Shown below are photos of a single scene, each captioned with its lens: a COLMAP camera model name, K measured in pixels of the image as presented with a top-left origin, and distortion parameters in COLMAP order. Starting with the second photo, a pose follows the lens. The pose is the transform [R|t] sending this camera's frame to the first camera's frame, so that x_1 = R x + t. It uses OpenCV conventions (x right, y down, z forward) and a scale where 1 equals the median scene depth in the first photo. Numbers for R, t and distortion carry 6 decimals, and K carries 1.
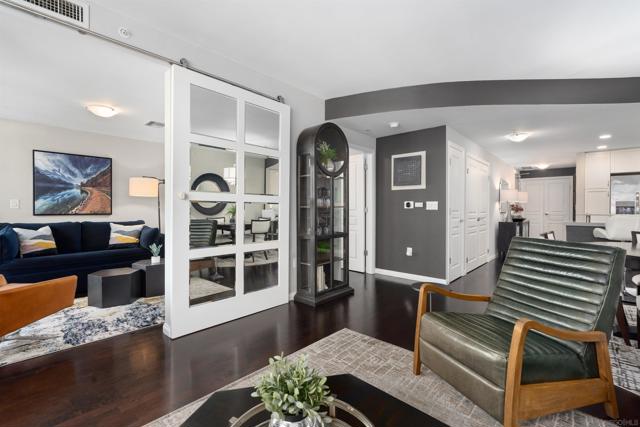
lens RADIAL K [[286.0, 0, 315.9], [0, 286.0, 211.1], [0, 0, 1]] dist [-0.001744, 0.000255]
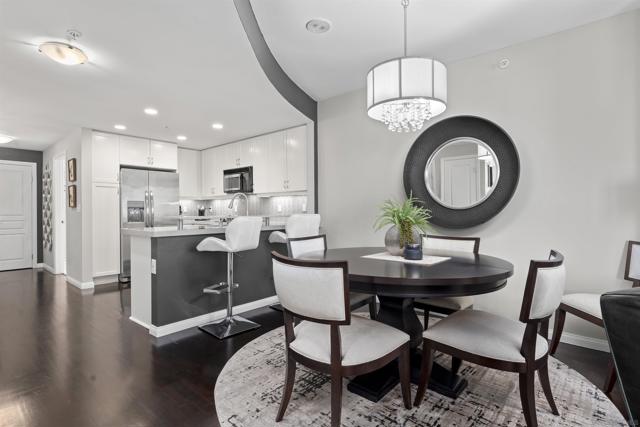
lens RADIAL K [[323.3, 0, 318.6], [0, 323.3, 211.5], [0, 0, 1]] dist [-0.001051, 0.000305]
pose [[-0.036065, -0.002564, 0.999346, 0.170200], [0.011823, 0.999926, 0.002992, -0.001147], [-0.999280, 0.011923, -0.036032, 0.624499]]
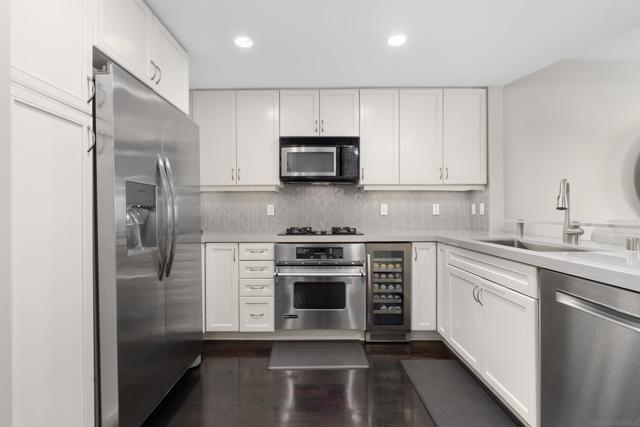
lens RADIAL K [[286.1, 0, 317.7], [0, 286.1, 211.4], [0, 0, 1]] dist [-0.012498, 0.000133]
pose [[-0.676626, 0.001312, 0.736325, 0.961844], [0.007182, 0.999963, 0.004818, -0.011884], [-0.736292, 0.008548, -0.676610, 1.288376]]
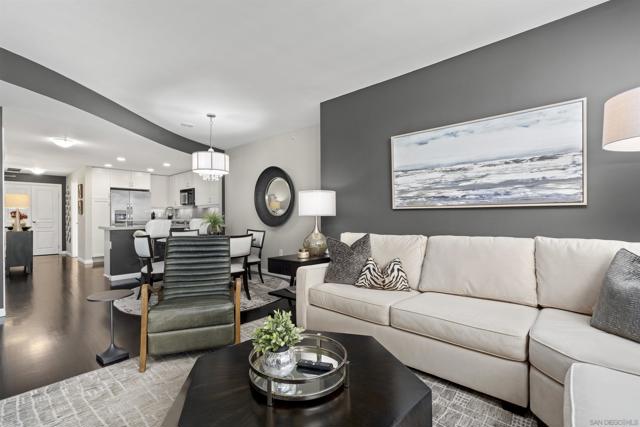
lens RADIAL K [[292.9, 0, 316.6], [0, 292.9, 215.3], [0, 0, 1]] dist [-0.001685, -0.000097]
pose [[-0.008519, 0.002516, 0.999961, -0.307031], [0.009612, 0.999951, -0.002434, 0.000283], [-0.999918, 0.009591, -0.008543, 0.150892]]
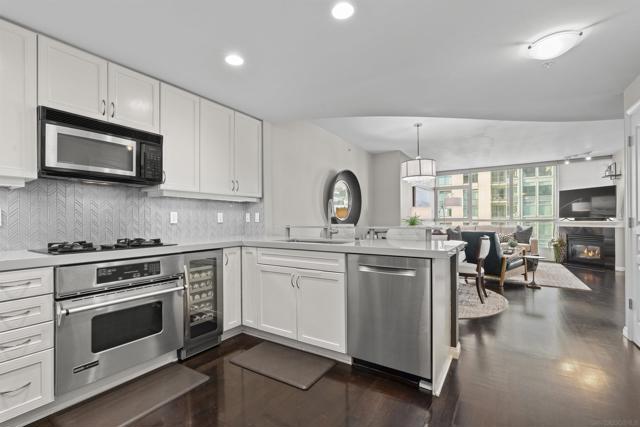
lens RADIAL K [[288.9, 0, 318.9], [0, 288.9, 218.8], [0, 0, 1]] dist [-0.004298, 0.000637]
pose [[-0.985033, 0.002722, -0.172344, 1.145847], [0.001813, 0.999984, 0.005429, -0.012186], [0.172356, 0.005035, -0.985022, 1.394957]]
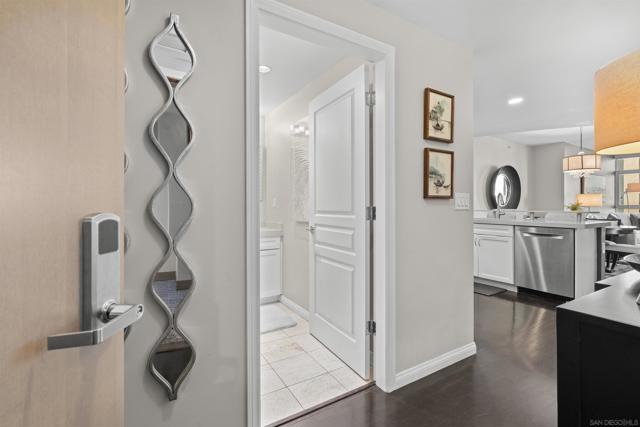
lens RADIAL K [[286.1, 0, 317.7], [0, 286.1, 211.4], [0, 0, 1]] dist [-0.012498, 0.000133]
pose [[-0.958620, -0.001970, 0.284682, 1.318250], [0.005042, 0.999702, 0.023895, -0.014272], [-0.284644, 0.024341, -0.958324, 1.846152]]
